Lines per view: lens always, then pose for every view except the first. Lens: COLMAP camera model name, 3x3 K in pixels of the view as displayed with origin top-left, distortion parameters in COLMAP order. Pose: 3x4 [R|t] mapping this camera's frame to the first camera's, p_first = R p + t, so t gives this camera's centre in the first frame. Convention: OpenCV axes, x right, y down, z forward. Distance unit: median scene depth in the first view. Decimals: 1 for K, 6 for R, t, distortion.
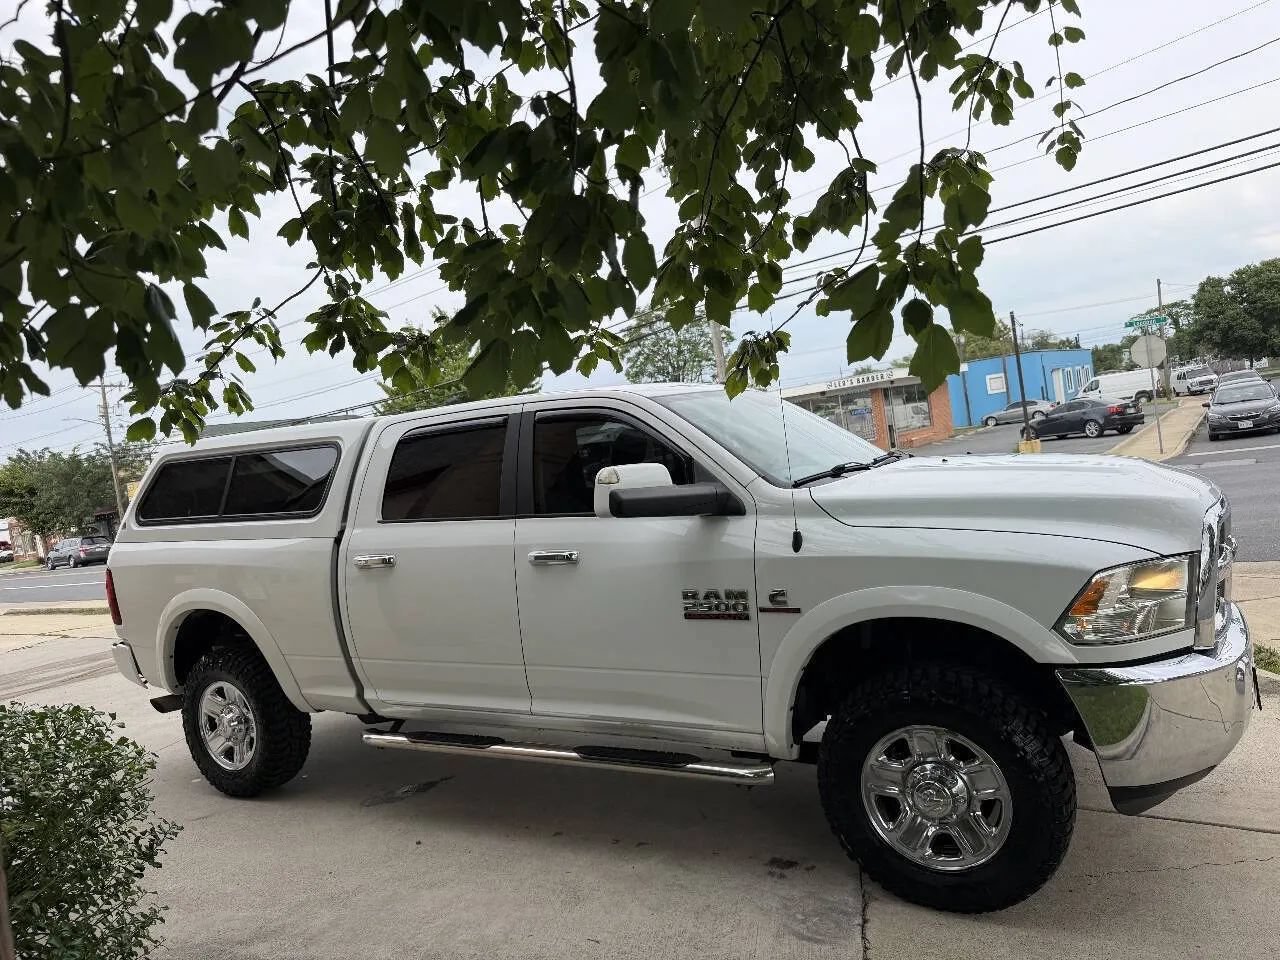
lens RADIAL K [[933.1, 0, 635.2], [0, 933.1, 474.7], [0, 0, 1]] dist [0.005318, -0.026437]
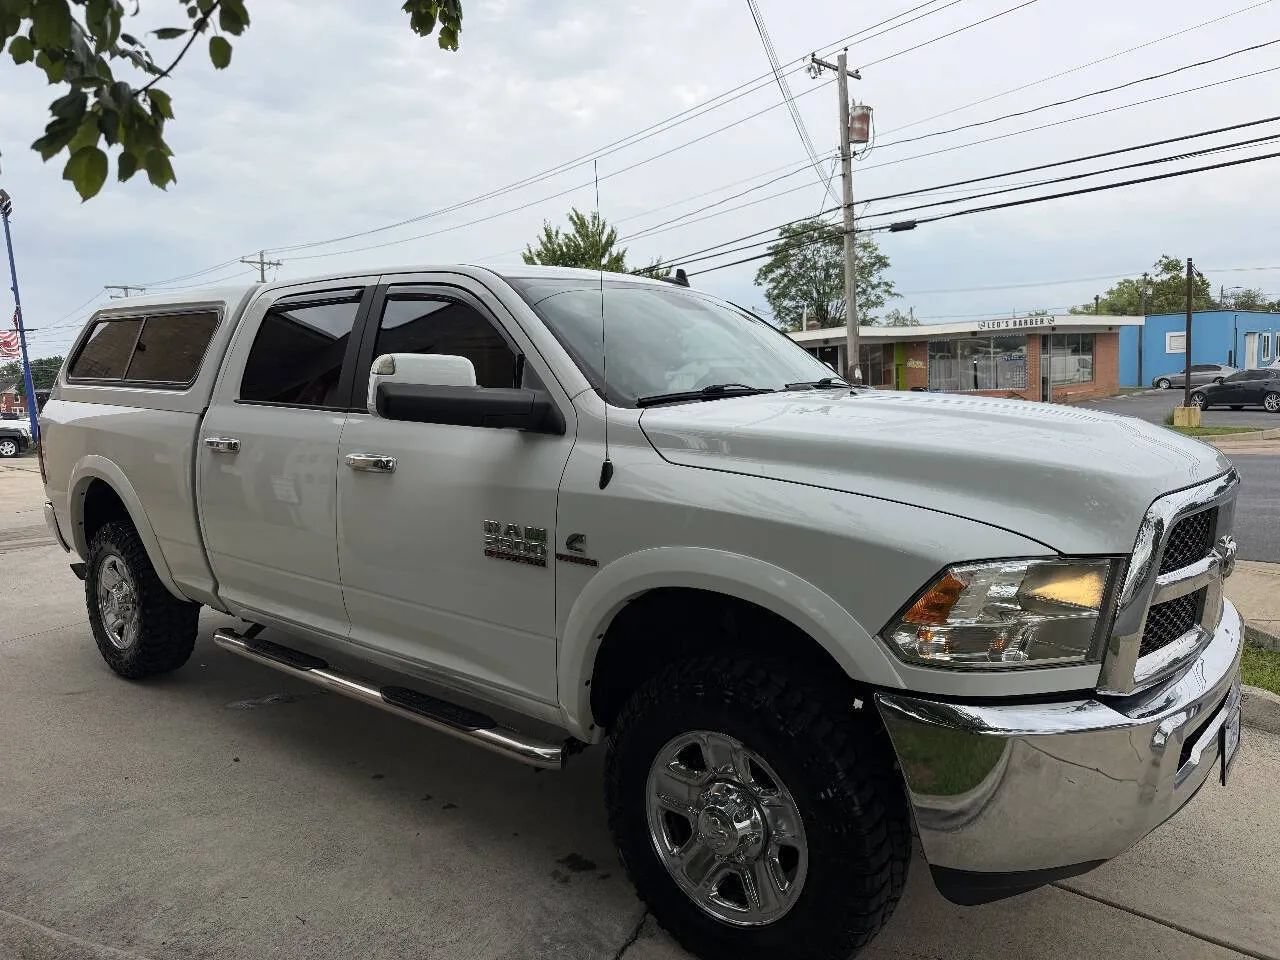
lens RADIAL K [[933.1, 0, 640.0], [0, 933.1, 483.6], [0, 0, 1]] dist [0.005318, -0.026437]
pose [[0.981606, 0.118580, -0.149629, 0.298384], [-0.104017, 0.989364, 0.101681, -0.001769], [0.160095, -0.084247, 0.983500, 0.235583]]
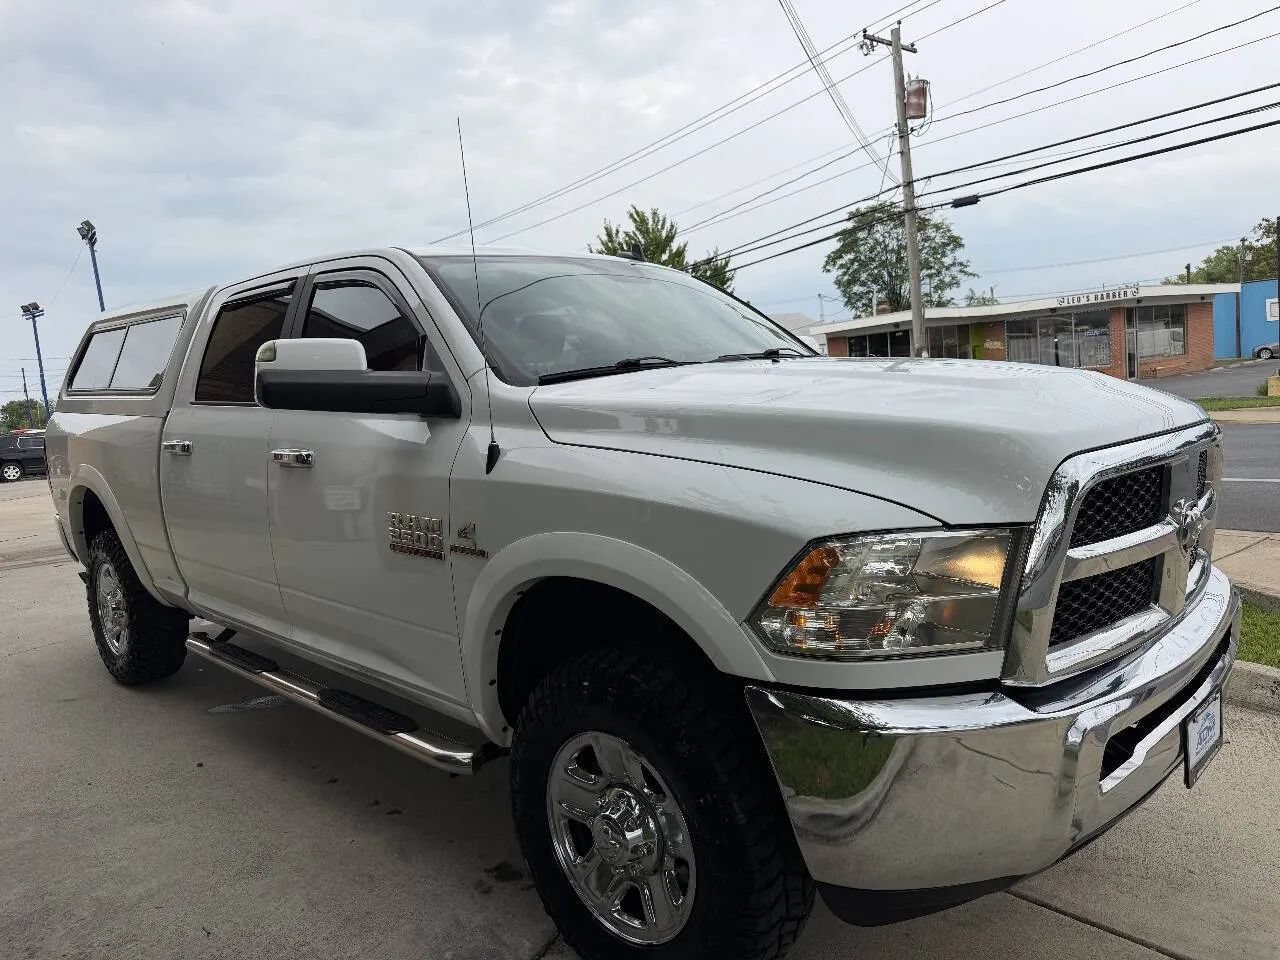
lens RADIAL K [[933.1, 0, 644.0], [0, 933.1, 485.3], [0, 0, 1]] dist [0.005318, -0.026437]
pose [[0.968375, 0.084577, -0.234727, 0.429099], [-0.059347, 0.991872, 0.112555, 0.005019], [0.242338, -0.095065, 0.965523, 0.317949]]
